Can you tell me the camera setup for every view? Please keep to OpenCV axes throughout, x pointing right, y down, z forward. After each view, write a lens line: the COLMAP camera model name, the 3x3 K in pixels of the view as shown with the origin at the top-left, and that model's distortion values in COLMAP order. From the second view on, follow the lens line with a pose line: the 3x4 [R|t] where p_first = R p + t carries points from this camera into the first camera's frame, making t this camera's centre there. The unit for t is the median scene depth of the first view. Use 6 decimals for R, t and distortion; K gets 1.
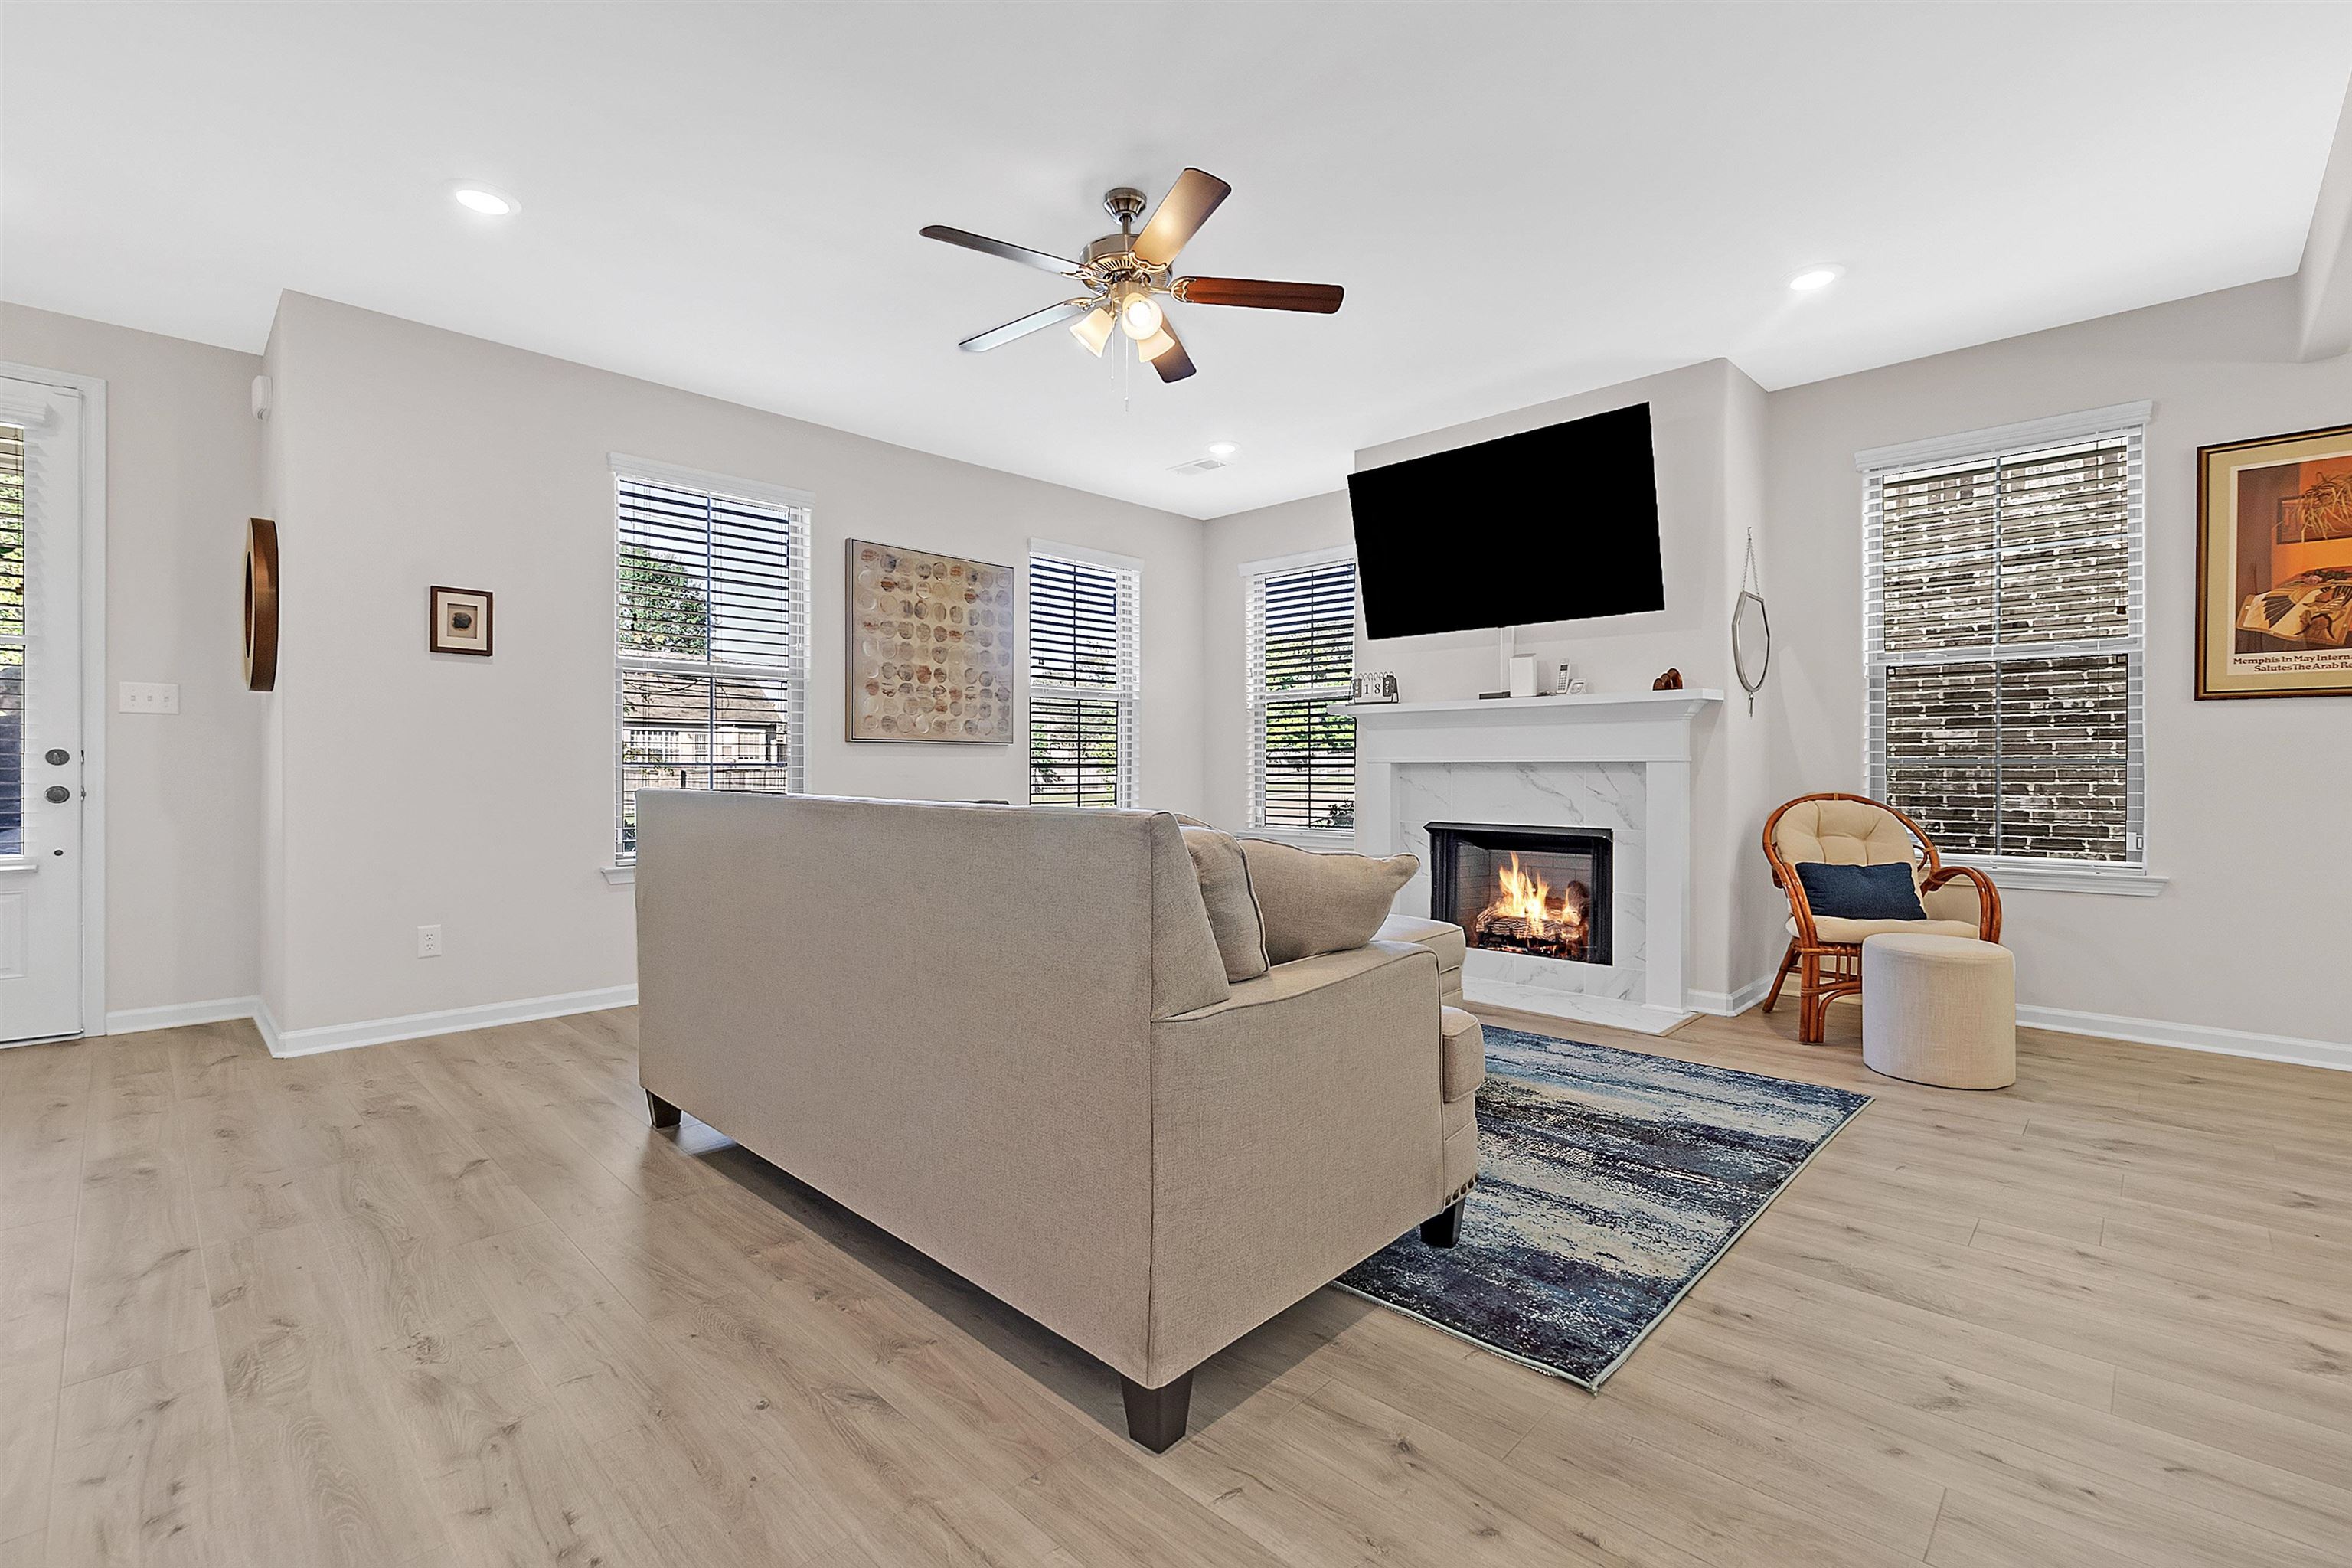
lens RADIAL K [[1028.5, 0, 1165.3], [0, 1028.5, 780.4], [0, 0, 1]] dist [-0.003114, -0.000533]
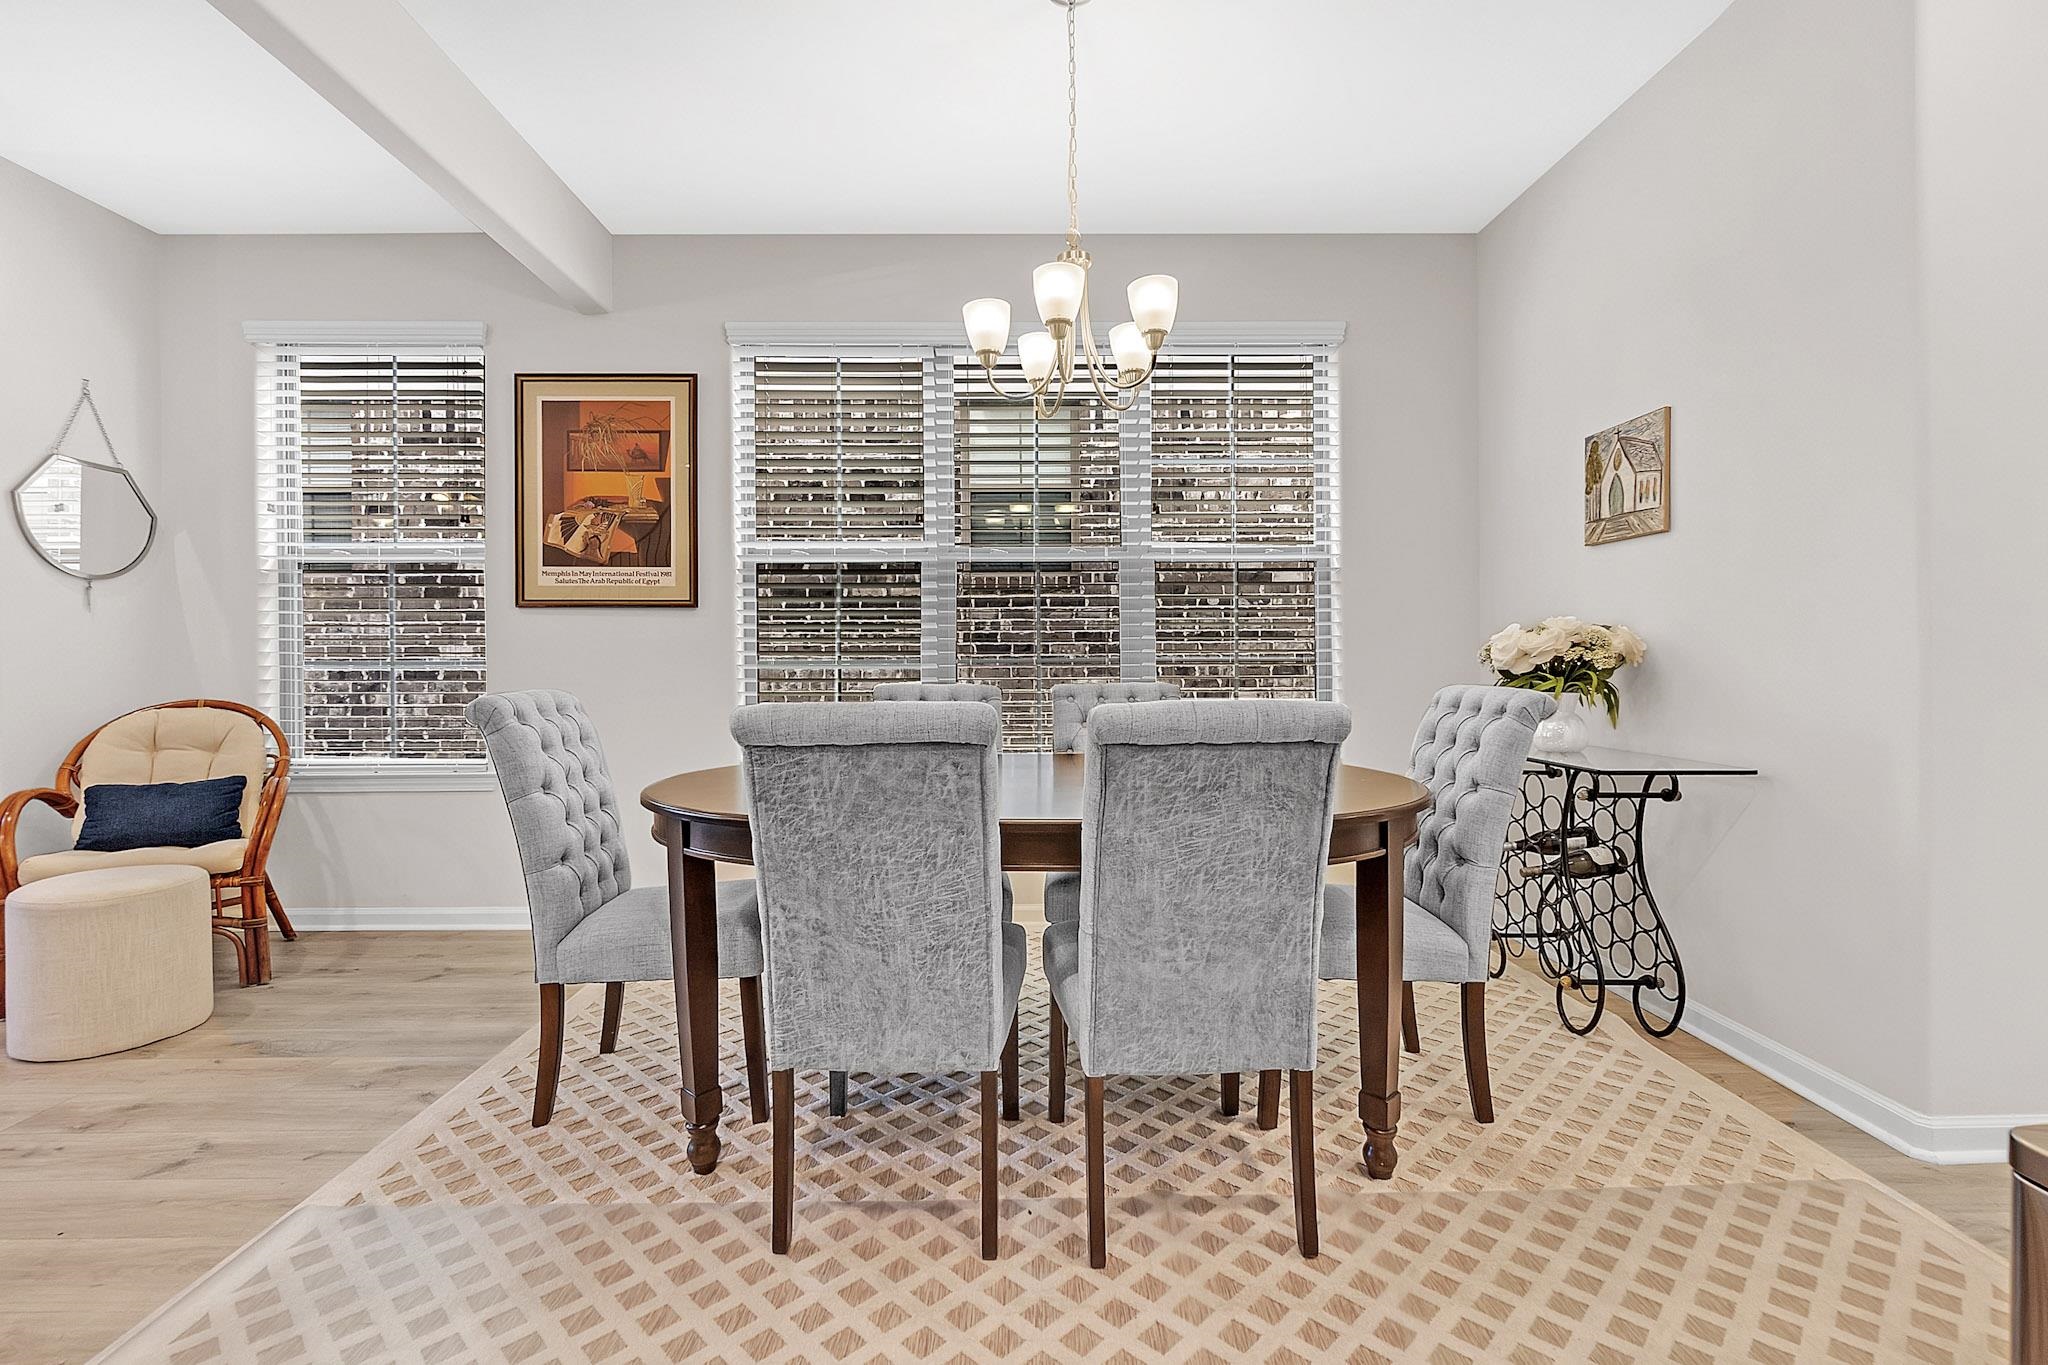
lens RADIAL K [[915.2, 0, 1020.1], [0, 915.2, 666.2], [0, 0, 1]] dist [0.000498, 0.000086]
pose [[0.710709, -0.005686, 0.703463, 0.715943], [0.009774, 0.999951, -0.001792, -0.009332], [-0.703419, 0.008150, 0.710729, -0.061586]]
